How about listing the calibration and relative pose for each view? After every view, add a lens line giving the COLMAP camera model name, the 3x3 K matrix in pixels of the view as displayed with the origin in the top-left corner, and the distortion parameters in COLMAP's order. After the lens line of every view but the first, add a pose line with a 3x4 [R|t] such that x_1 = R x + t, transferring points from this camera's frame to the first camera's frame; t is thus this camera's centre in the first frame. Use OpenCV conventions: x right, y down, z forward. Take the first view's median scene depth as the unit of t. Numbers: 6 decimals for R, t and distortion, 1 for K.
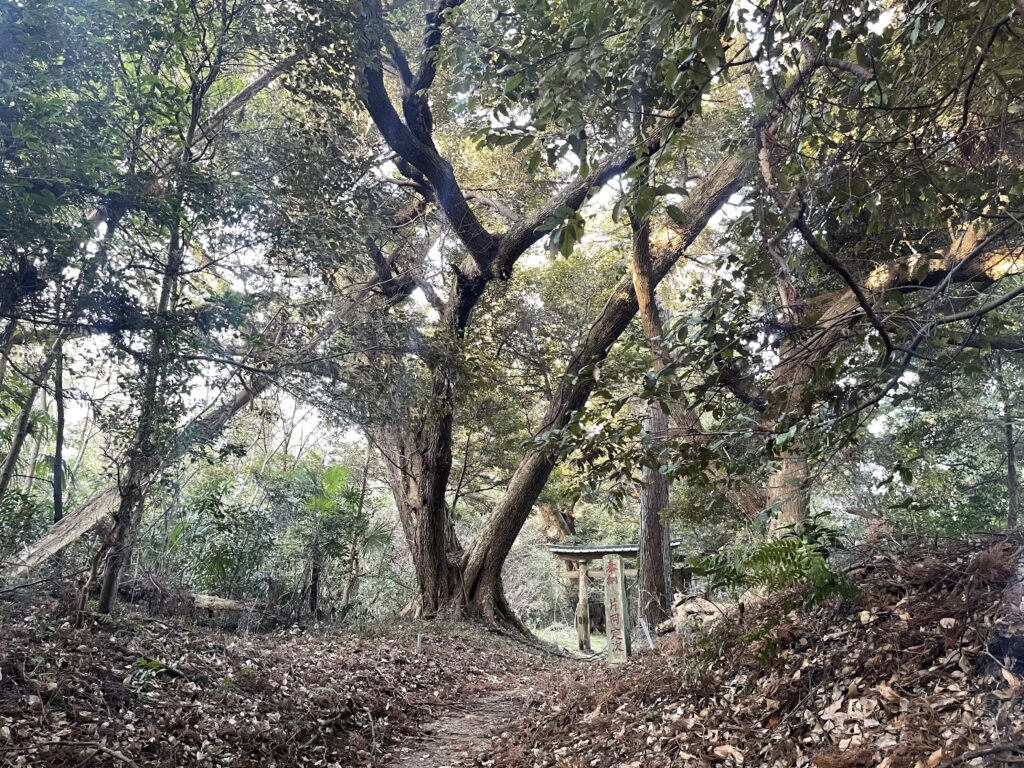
lens RADIAL K [[786.7, 0, 512.0], [0, 786.7, 384.0], [0, 0, 1]] dist [0.041211, -0.009120]
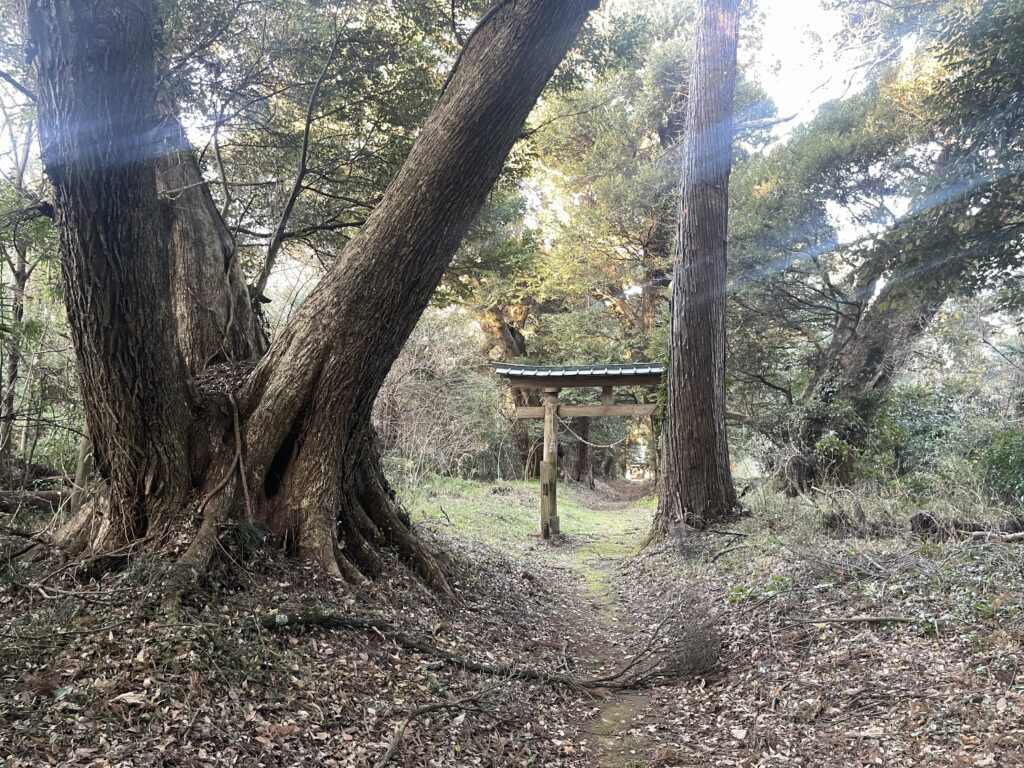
lens RADIAL K [[786.7, 0, 512.0], [0, 786.7, 384.0], [0, 0, 1]] dist [0.041211, -0.009120]
pose [[0.997098, 0.011358, 0.075275, 0.017114], [-0.027006, 0.977270, 0.210269, 0.099483], [-0.071176, -0.211692, 0.974741, 0.441211]]
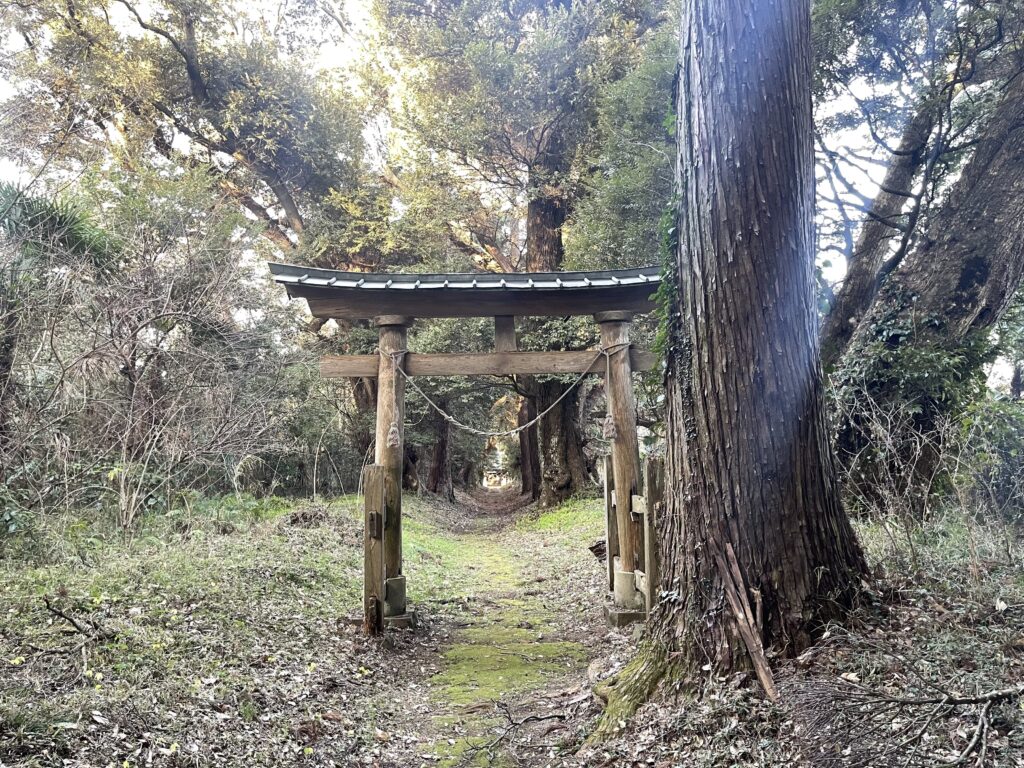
lens RADIAL K [[786.7, 0, 512.0], [0, 786.7, 384.0], [0, 0, 1]] dist [0.041211, -0.009120]
pose [[0.966238, 0.021378, 0.256762, 0.059583], [-0.072717, 0.978665, 0.192162, 0.190810], [-0.247176, -0.204346, 0.947178, 0.721507]]
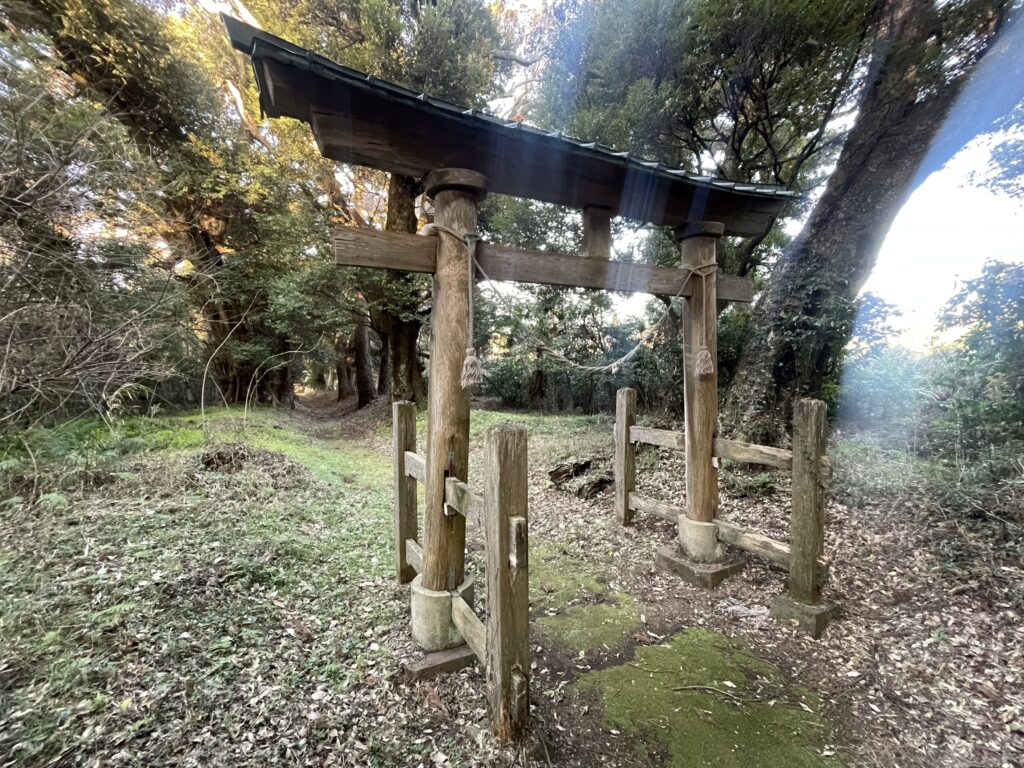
lens RADIAL K [[443.2, 0, 515.2], [0, 443.2, 381.7], [0, 0, 1]] dist [0.000964, 0.000048]
pose [[0.760404, -0.007708, 0.649404, 0.033430], [-0.192822, 0.952162, 0.237082, 0.244028], [-0.620165, -0.305498, 0.722542, 0.918701]]
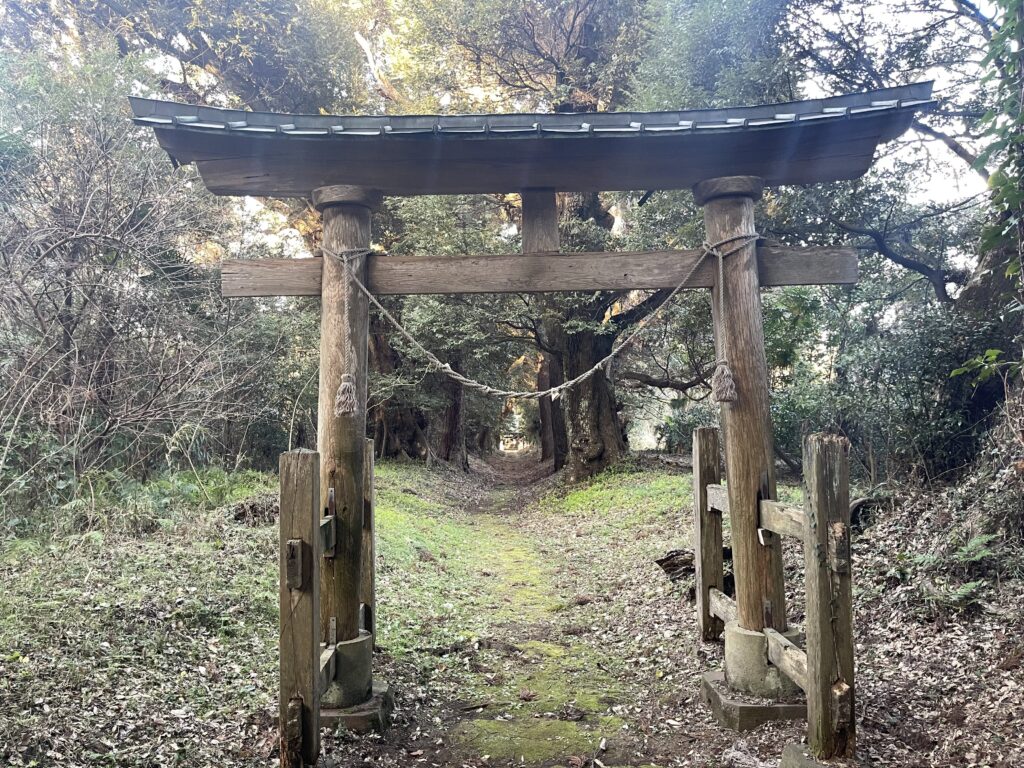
lens RADIAL K [[786.7, 0, 512.0], [0, 786.7, 384.0], [0, 0, 1]] dist [0.041211, -0.009120]
pose [[0.971361, 0.009389, 0.237425, 0.086077], [-0.067813, 0.968615, 0.239135, 0.222779], [-0.227728, -0.248387, 0.941512, 0.836293]]
